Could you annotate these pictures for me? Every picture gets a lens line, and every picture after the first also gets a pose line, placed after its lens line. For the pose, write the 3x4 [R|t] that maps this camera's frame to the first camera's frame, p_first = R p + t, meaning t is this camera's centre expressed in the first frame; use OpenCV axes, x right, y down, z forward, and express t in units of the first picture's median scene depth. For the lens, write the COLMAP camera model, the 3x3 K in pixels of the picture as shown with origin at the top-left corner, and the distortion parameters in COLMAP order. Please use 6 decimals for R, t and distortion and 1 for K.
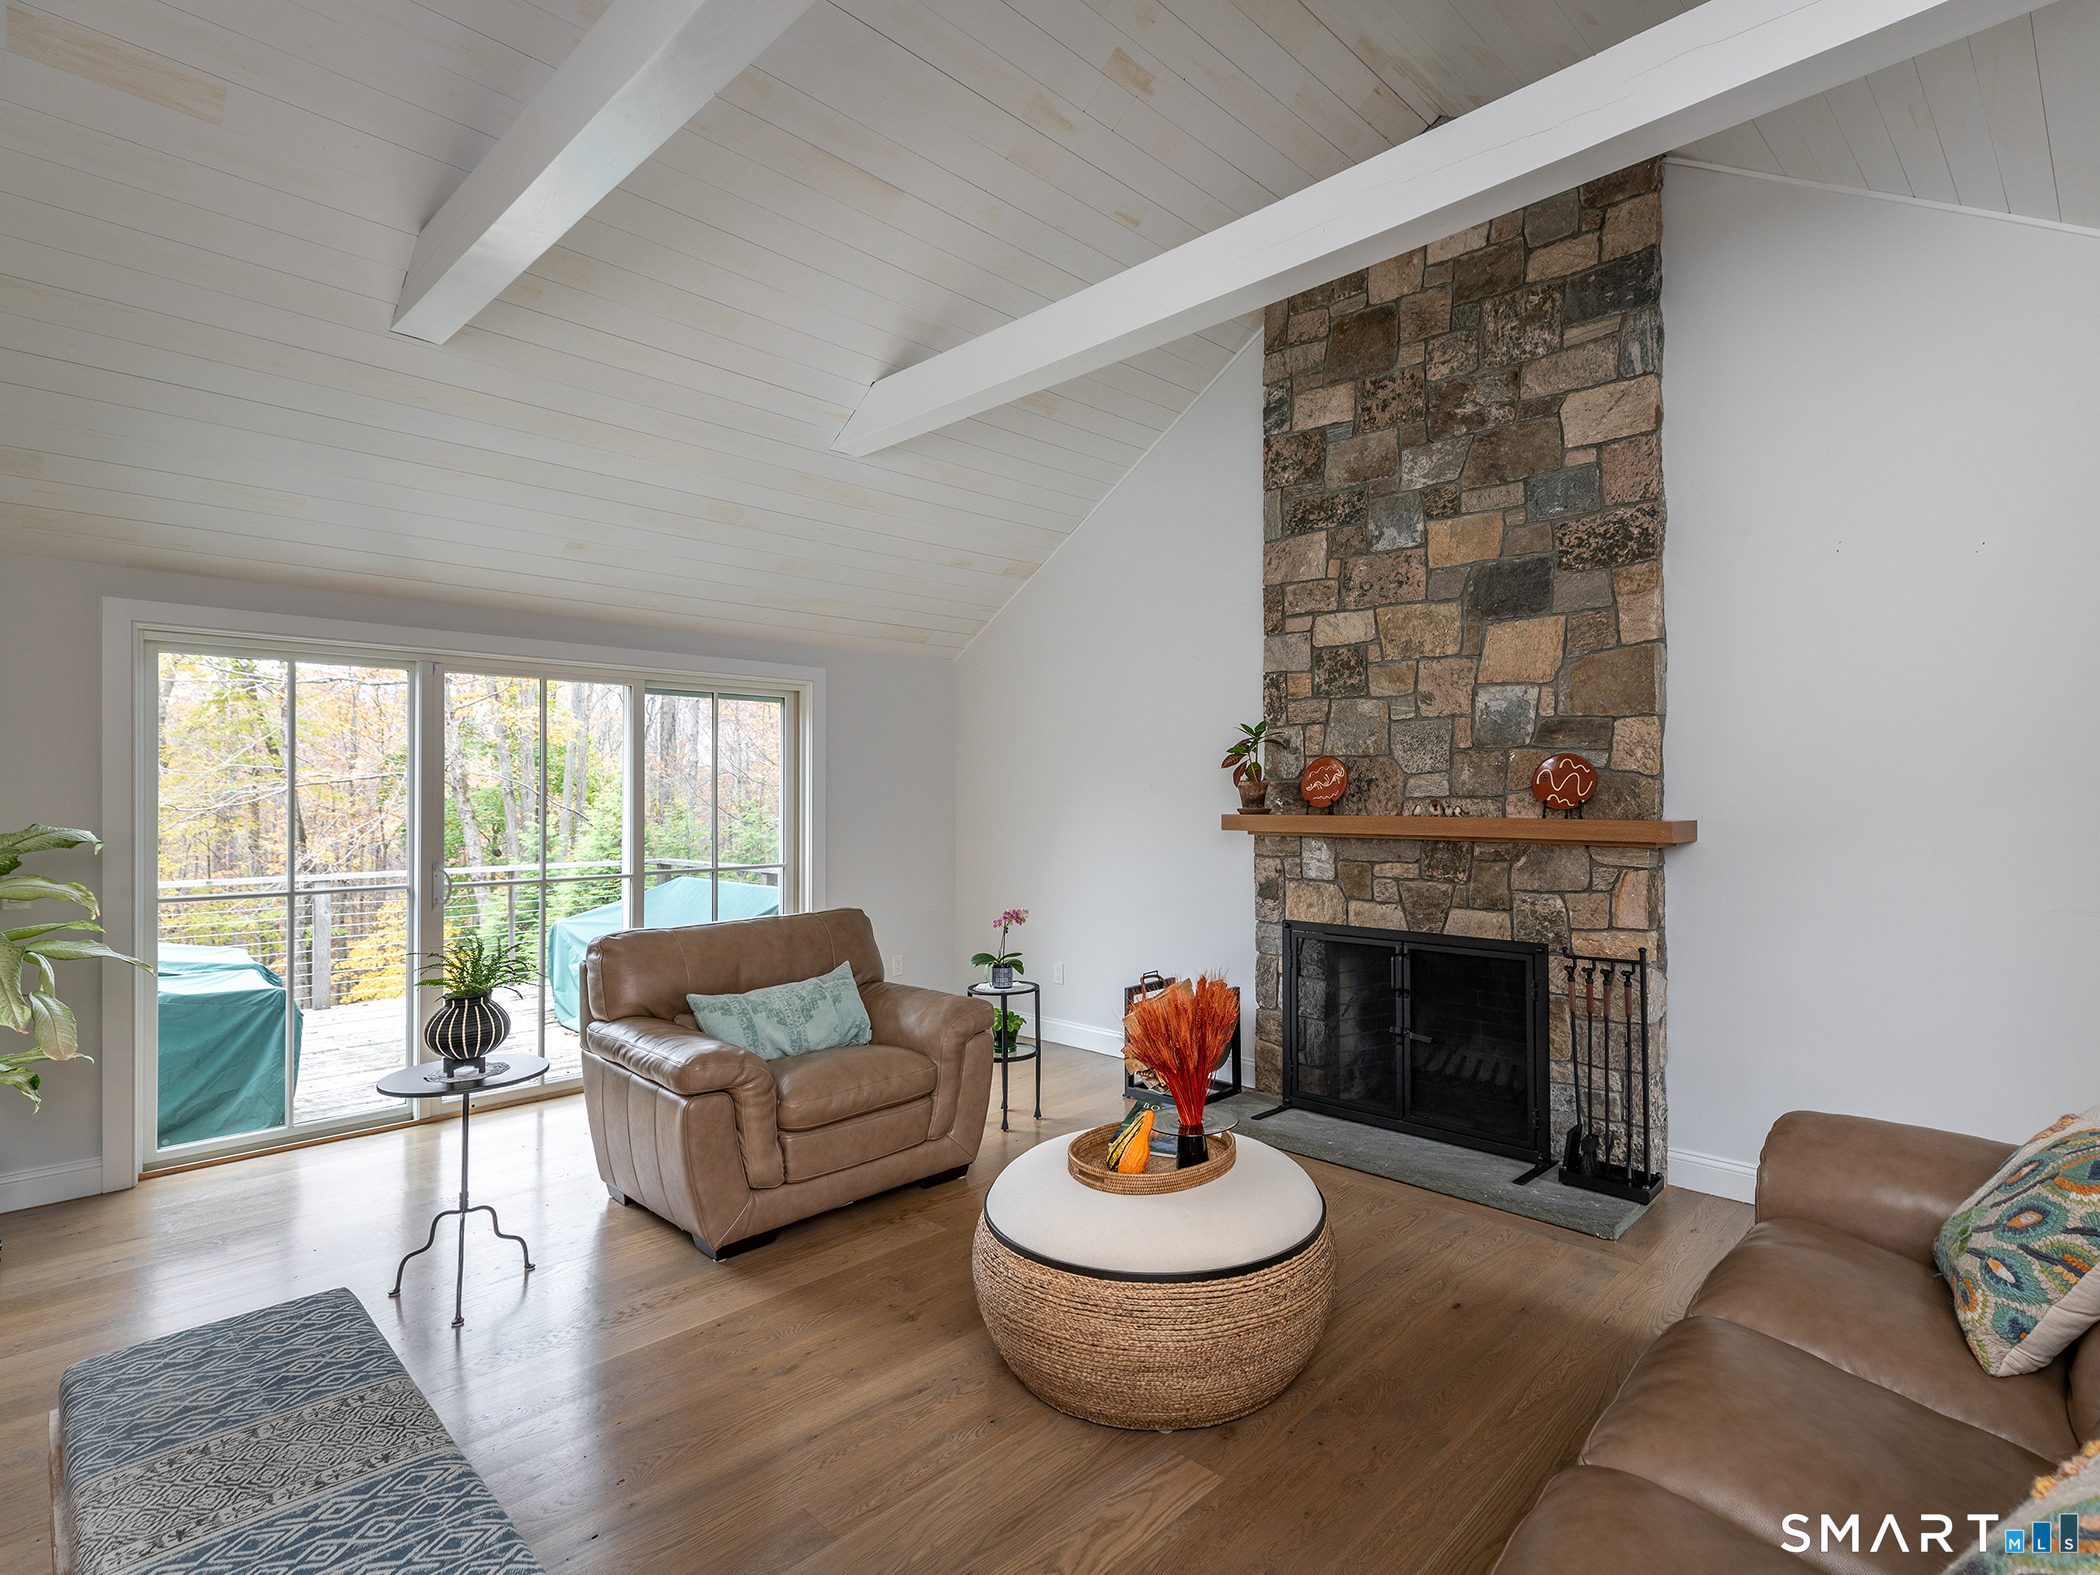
lens RADIAL K [[1028.0, 0, 1044.8], [0, 1028.0, 793.9], [0, 0, 1]] dist [-0.002212, -0.000245]
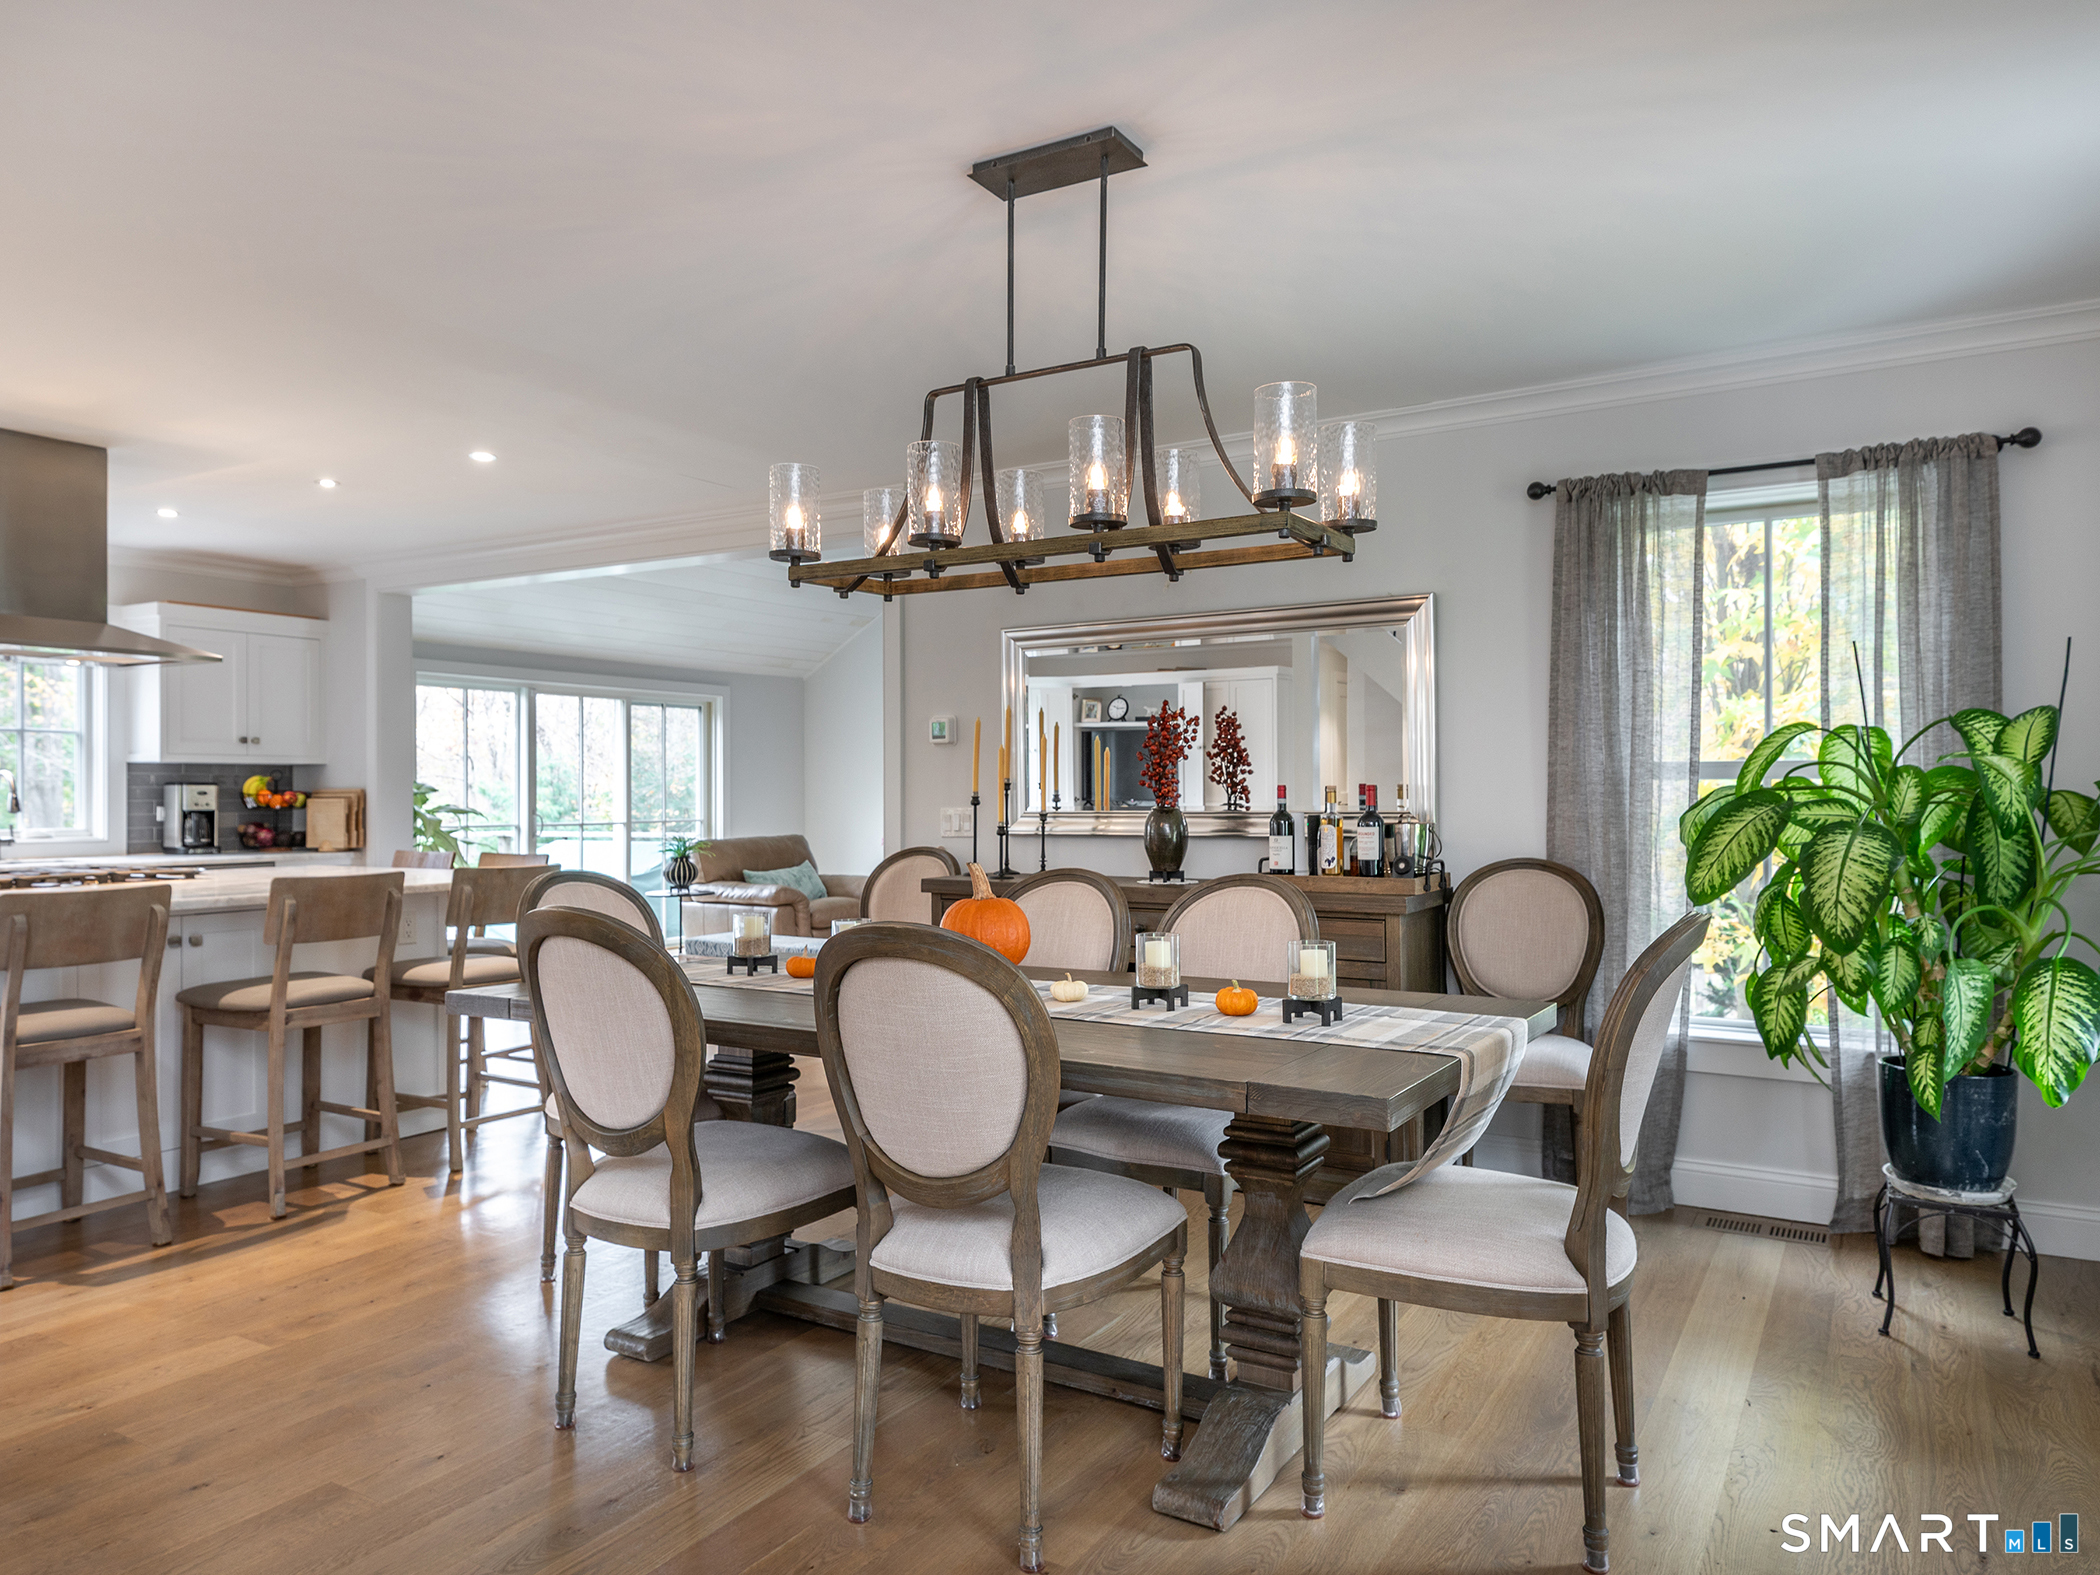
lens RADIAL K [[1391.8, 0, 1028.3], [0, 1391.8, 779.1], [0, 0, 1]] dist [0.038697, -0.014318]
pose [[0.970219, -0.001774, 0.242222, -0.340560], [0.004427, 0.999936, -0.010409, 0.038924], [-0.242188, 0.011171, 0.970165, -1.235476]]
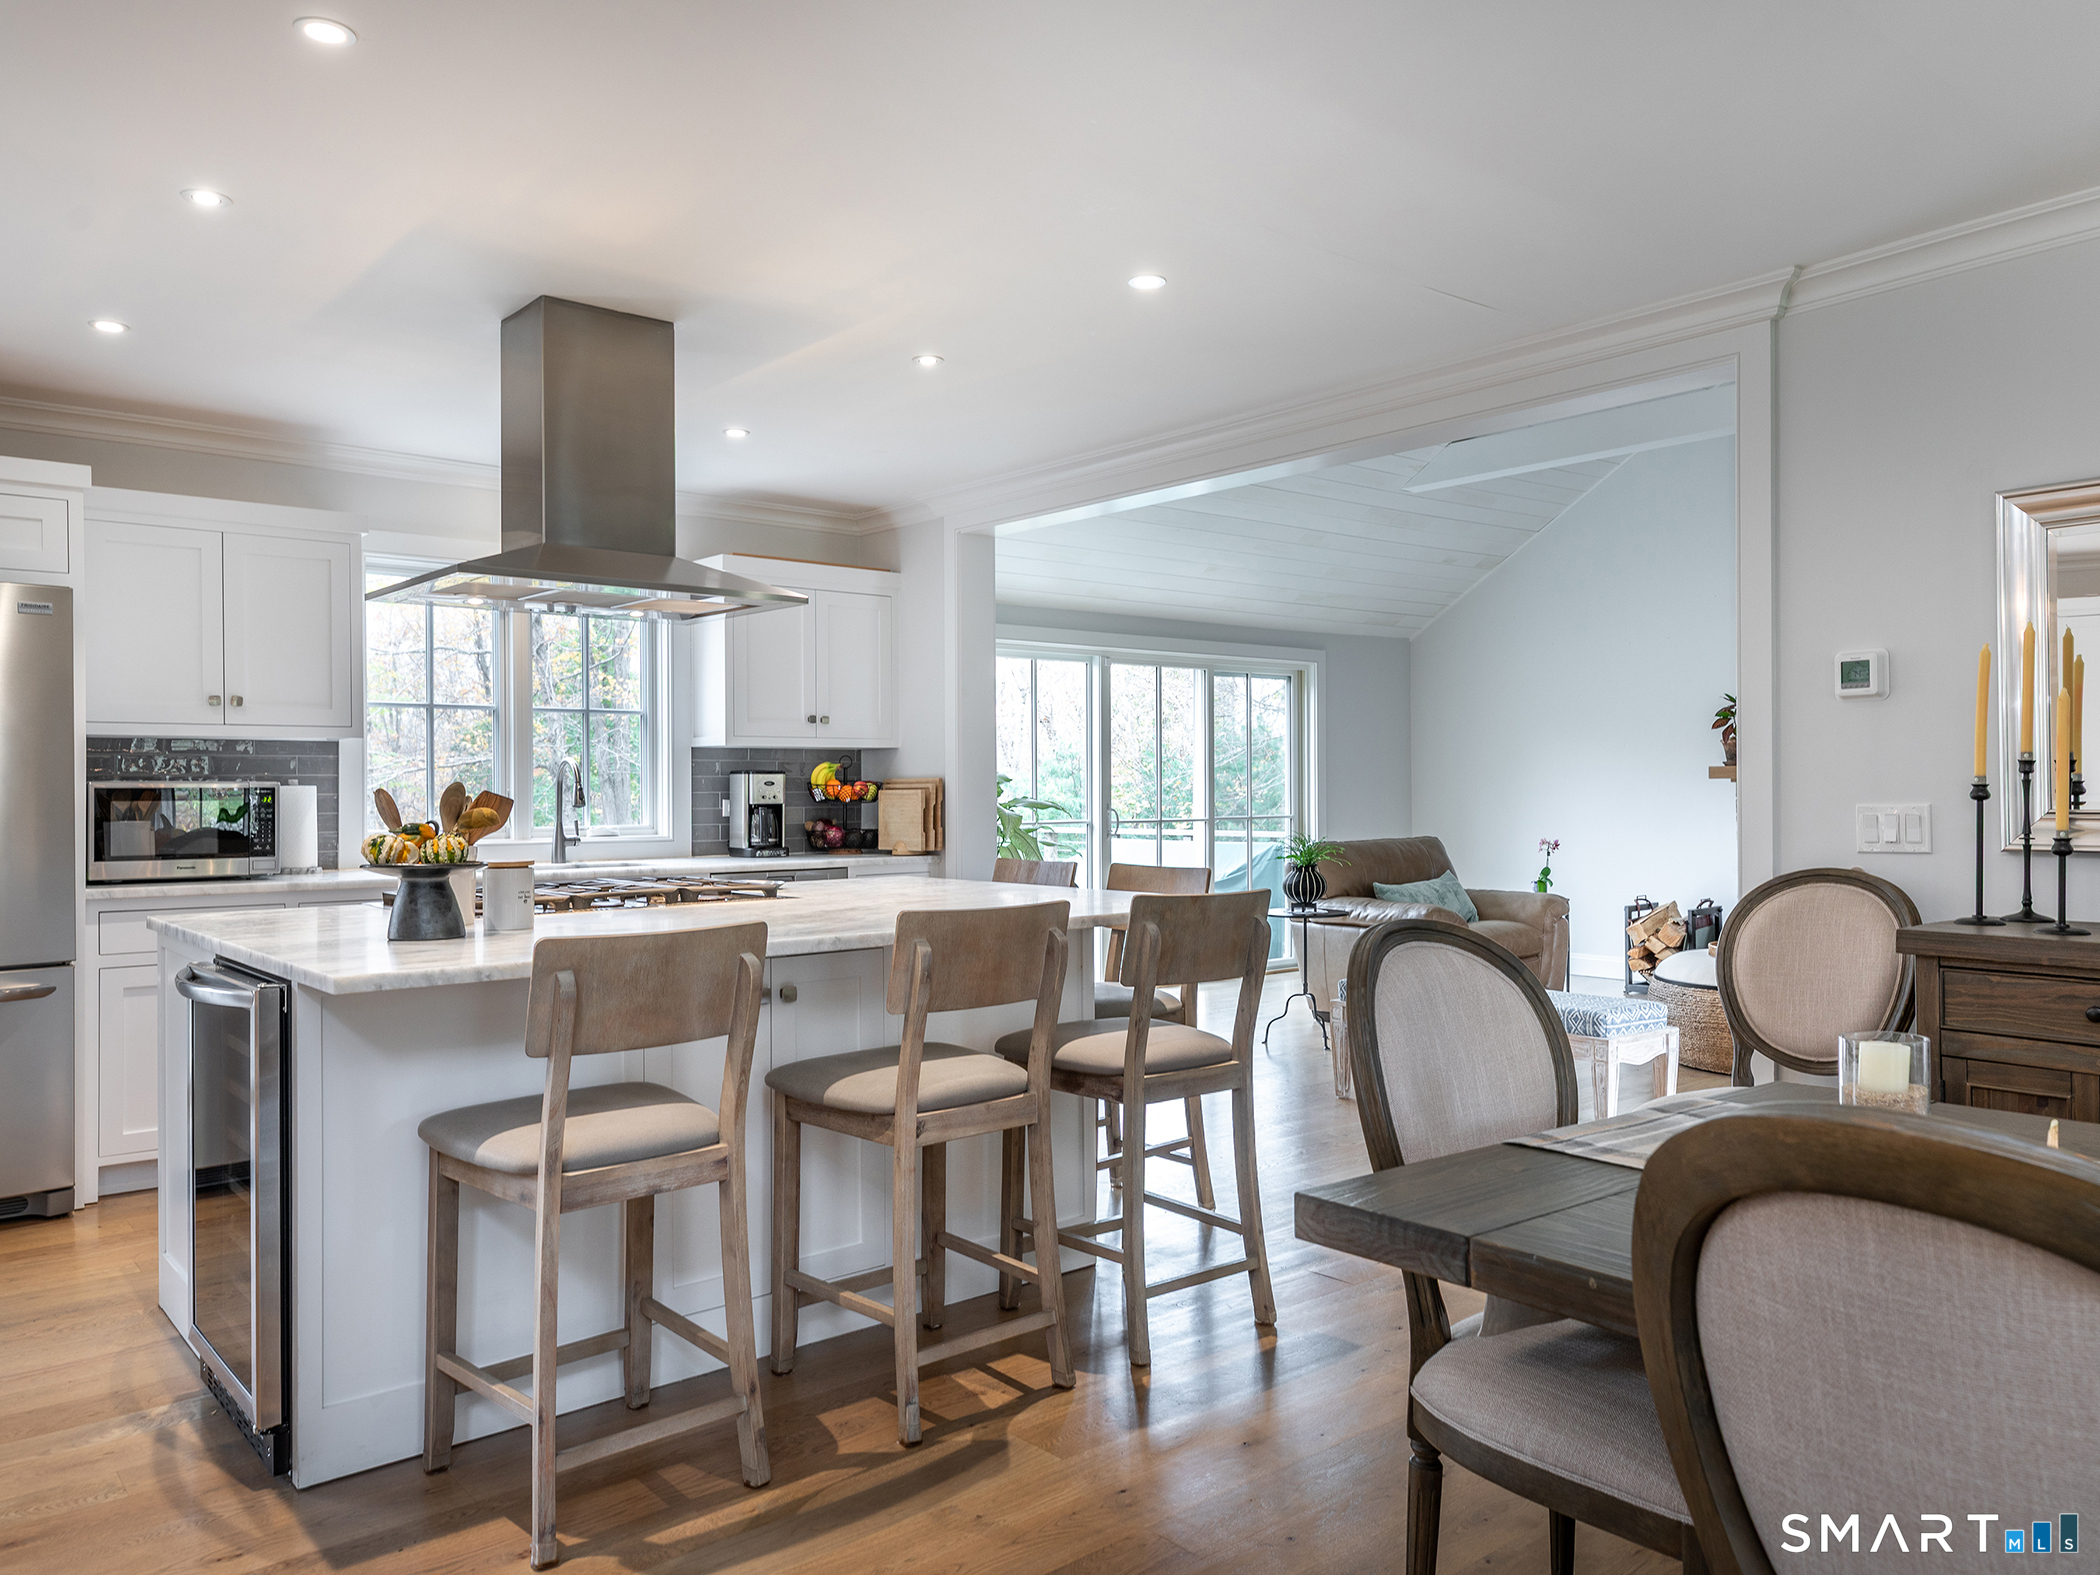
lens RADIAL K [[1503.2, 0, 1055.7], [0, 1503.2, 767.8], [0, 0, 1]] dist [0.063891, -0.031936]
pose [[0.996734, -0.007779, -0.080383, -0.462839], [0.006732, 0.999889, -0.013285, 0.040006], [0.080477, 0.012701, 0.996676, -0.898707]]
